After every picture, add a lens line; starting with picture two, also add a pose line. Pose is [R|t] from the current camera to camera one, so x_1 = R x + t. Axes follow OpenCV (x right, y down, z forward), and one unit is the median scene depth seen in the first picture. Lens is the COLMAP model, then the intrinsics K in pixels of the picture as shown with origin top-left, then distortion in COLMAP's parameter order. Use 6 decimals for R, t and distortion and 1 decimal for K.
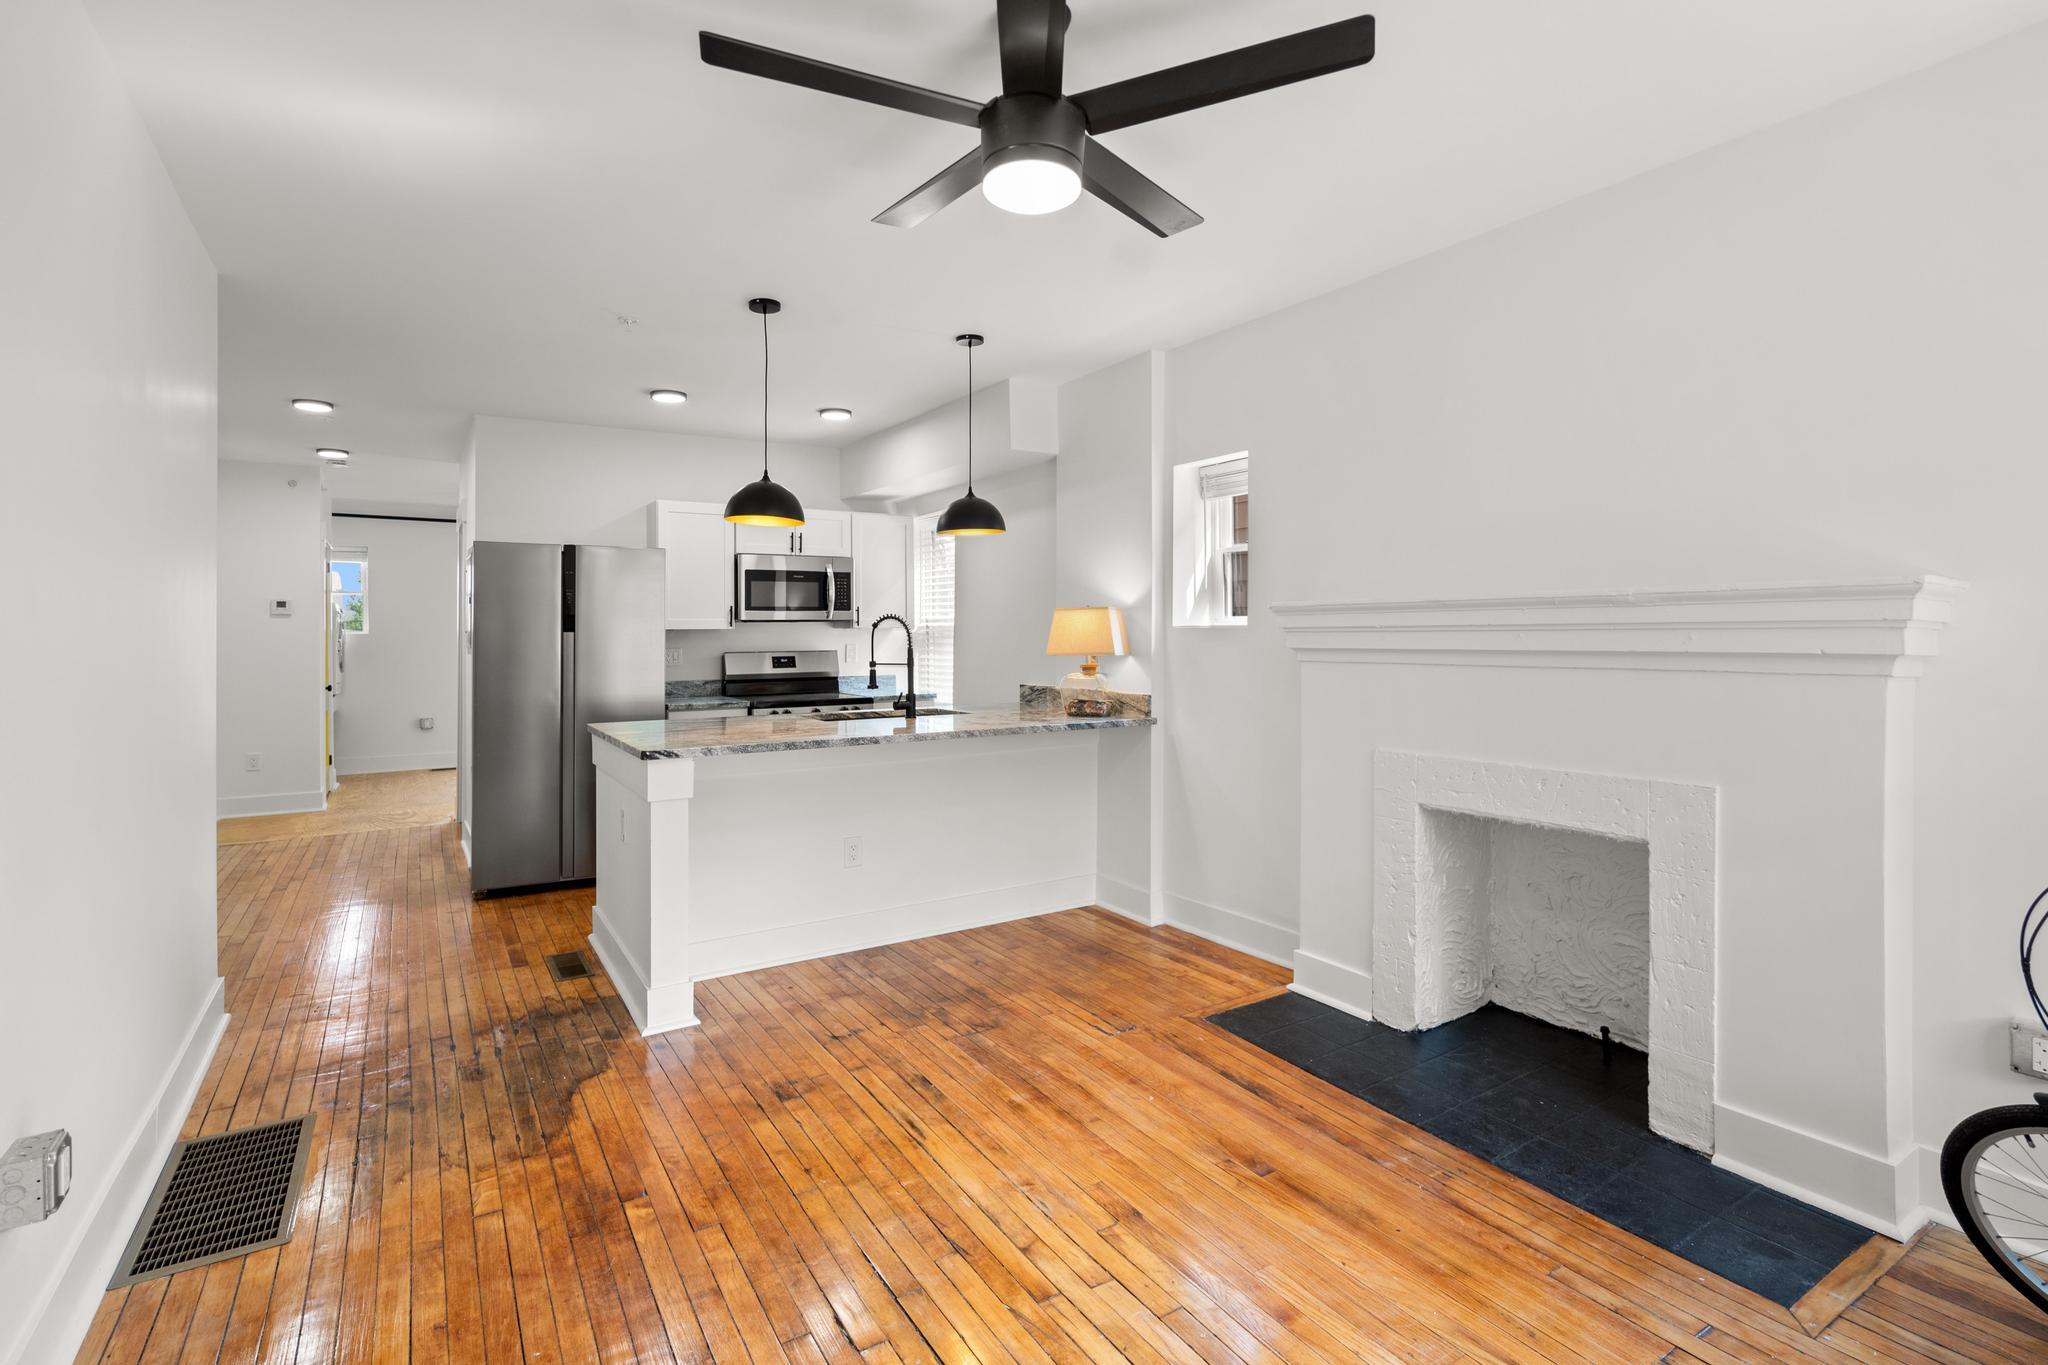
lens RADIAL K [[948.6, 0, 1003.4], [0, 948.6, 638.9], [0, 0, 1]] dist [-0.005131, 0.000254]
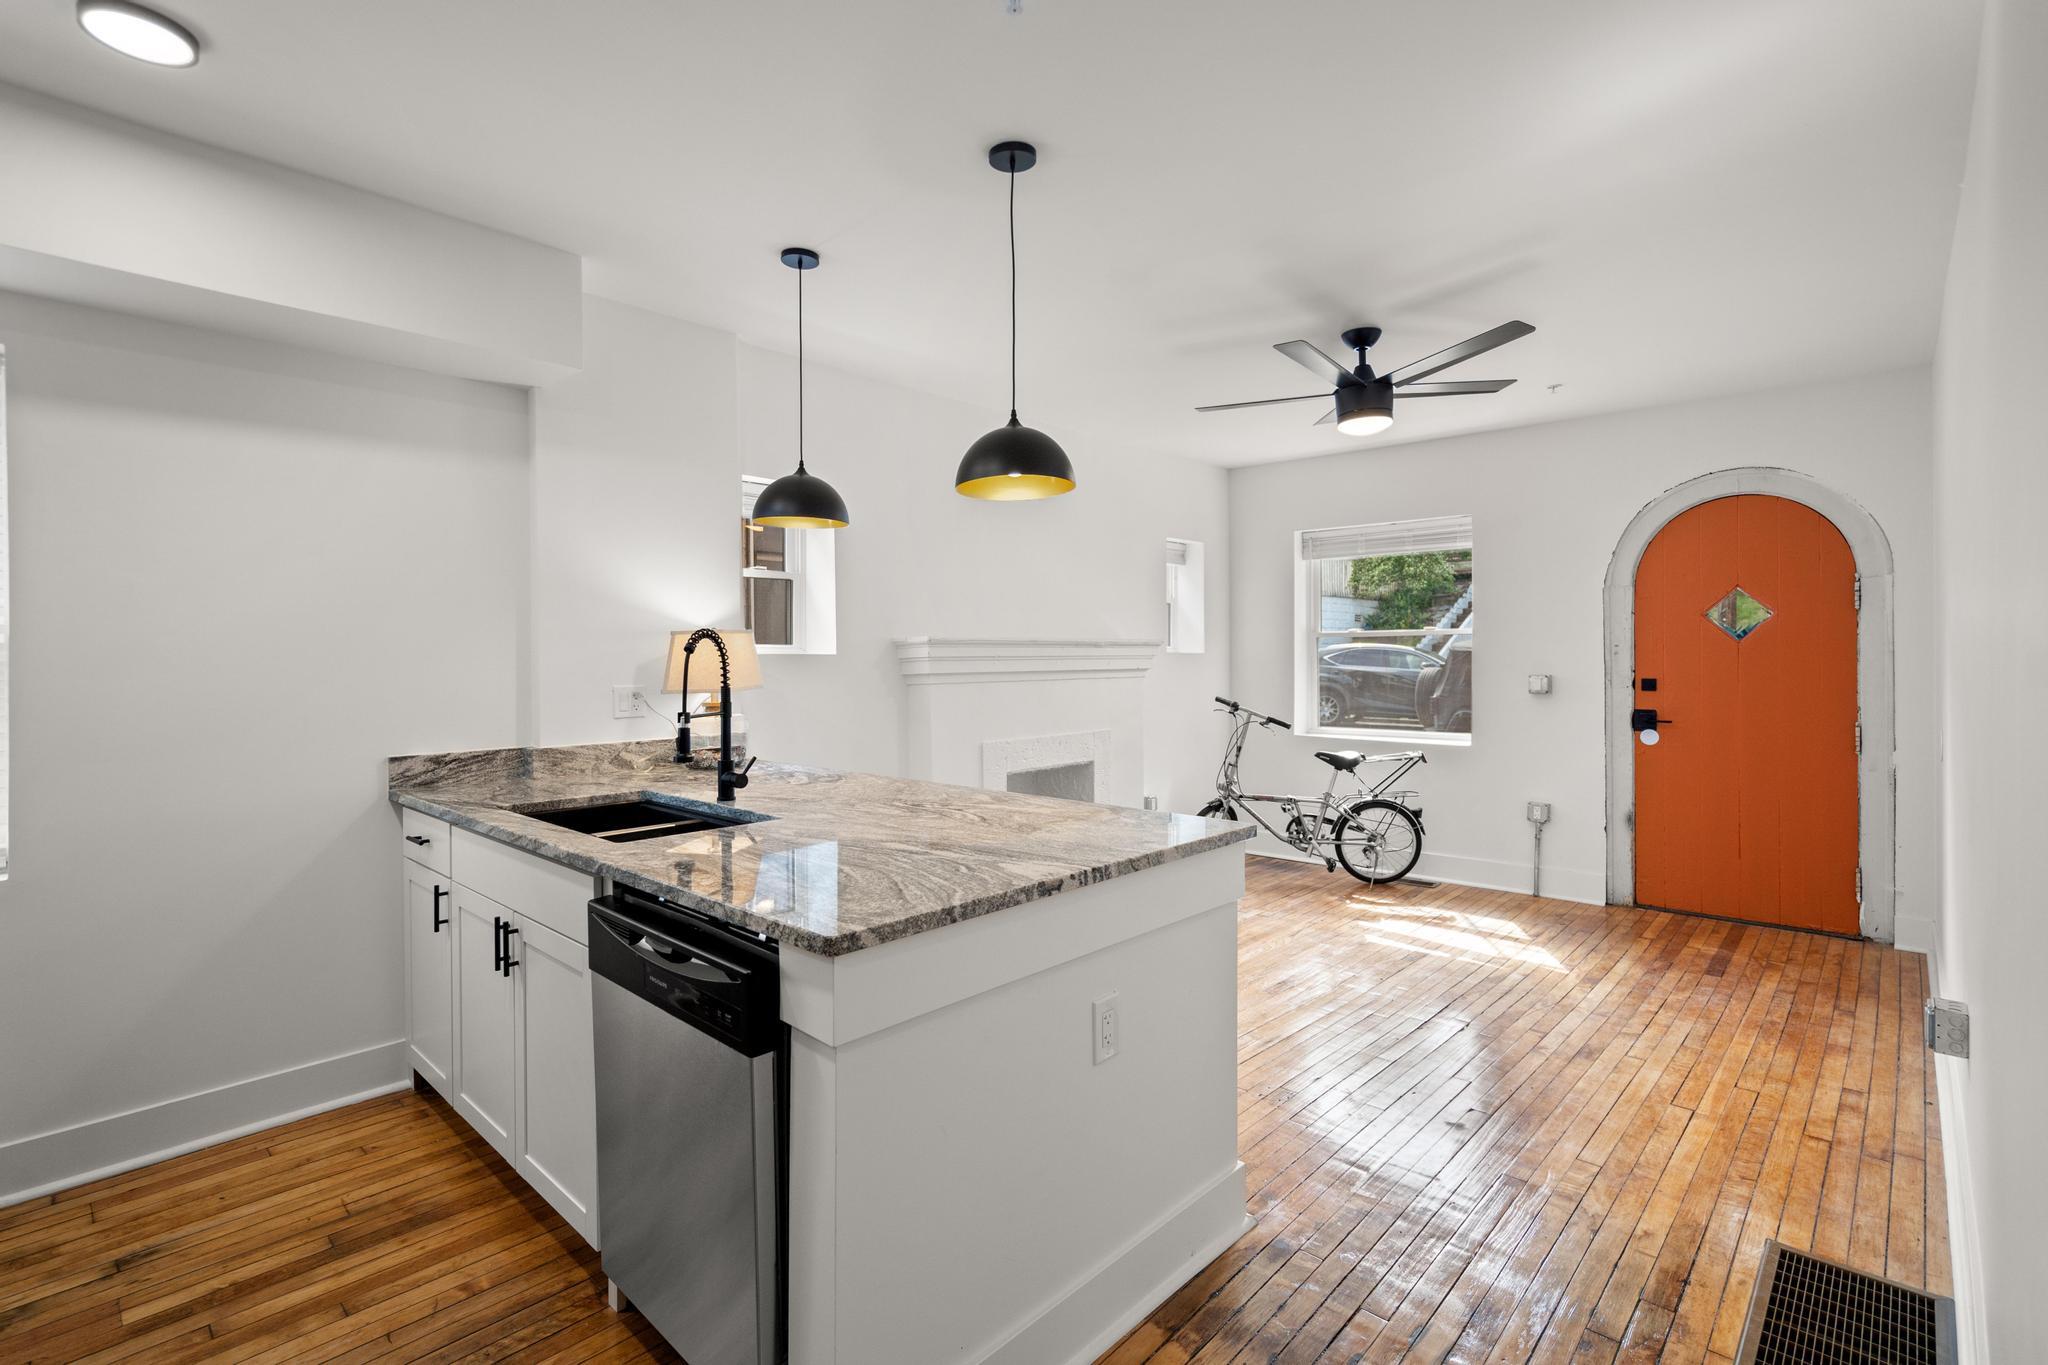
lens RADIAL K [[947.7, 0, 1001.5], [0, 947.7, 666.7], [0, 0, 1]] dist [-0.002219, 0.000285]
pose [[-0.242275, -0.004337, 0.970198, -0.781122], [0.011182, 0.999911, 0.007262, -0.005692], [-0.970143, 0.012608, -0.242205, 1.032958]]
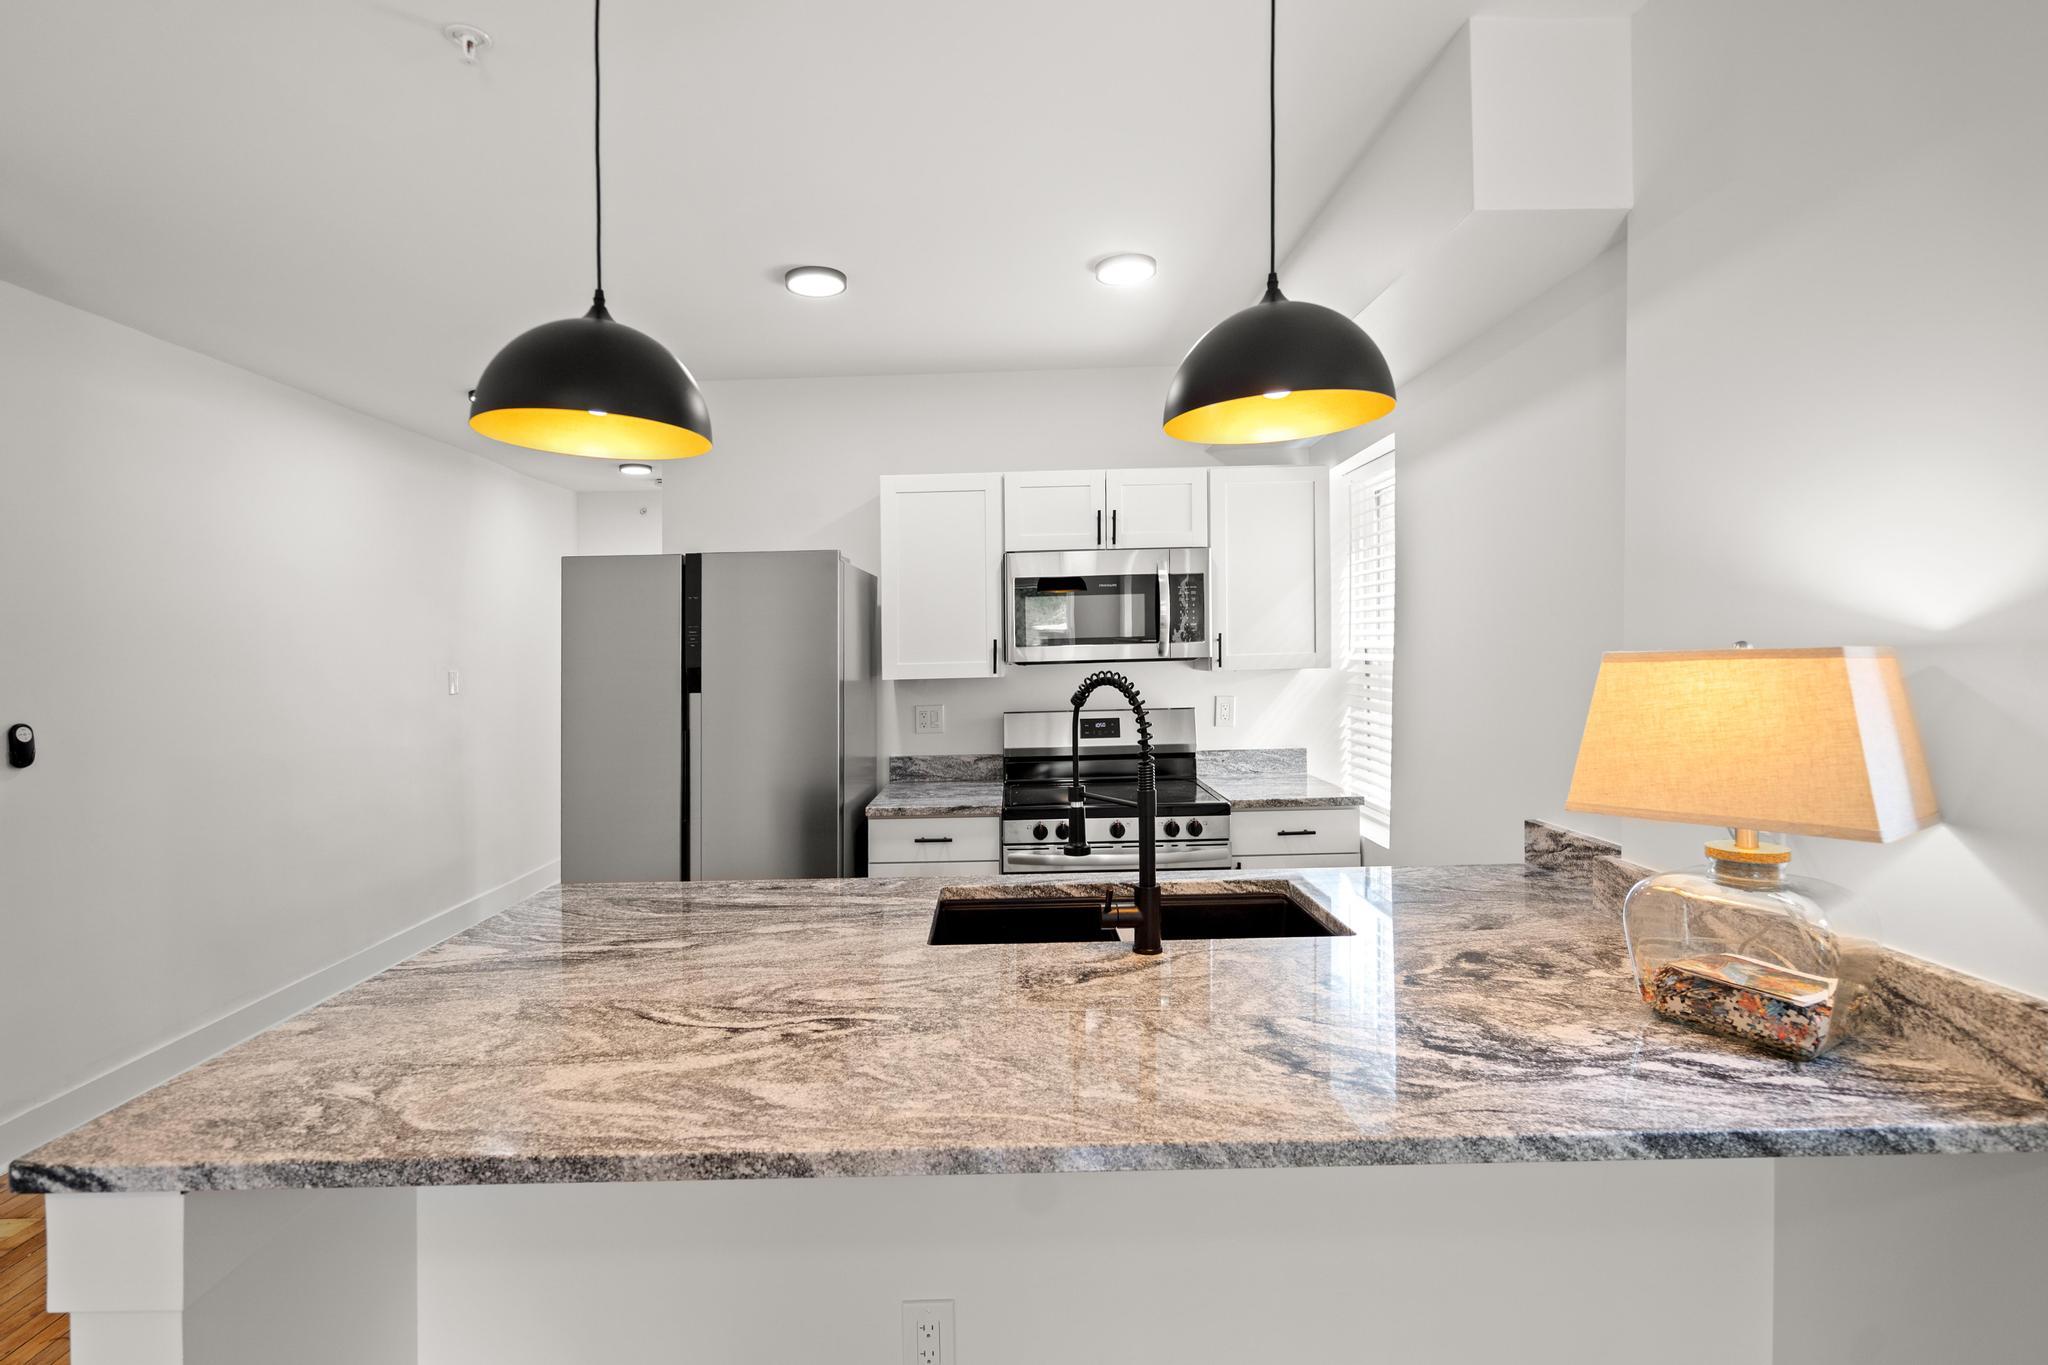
lens RADIAL K [[947.7, 0, 1001.5], [0, 947.7, 666.7], [0, 0, 1]] dist [-0.002219, 0.000285]
pose [[0.846282, -0.004097, -0.532719, 0.057162], [0.014604, 0.999773, 0.015512, -0.037494], [0.532534, -0.020907, 0.846150, 0.693036]]
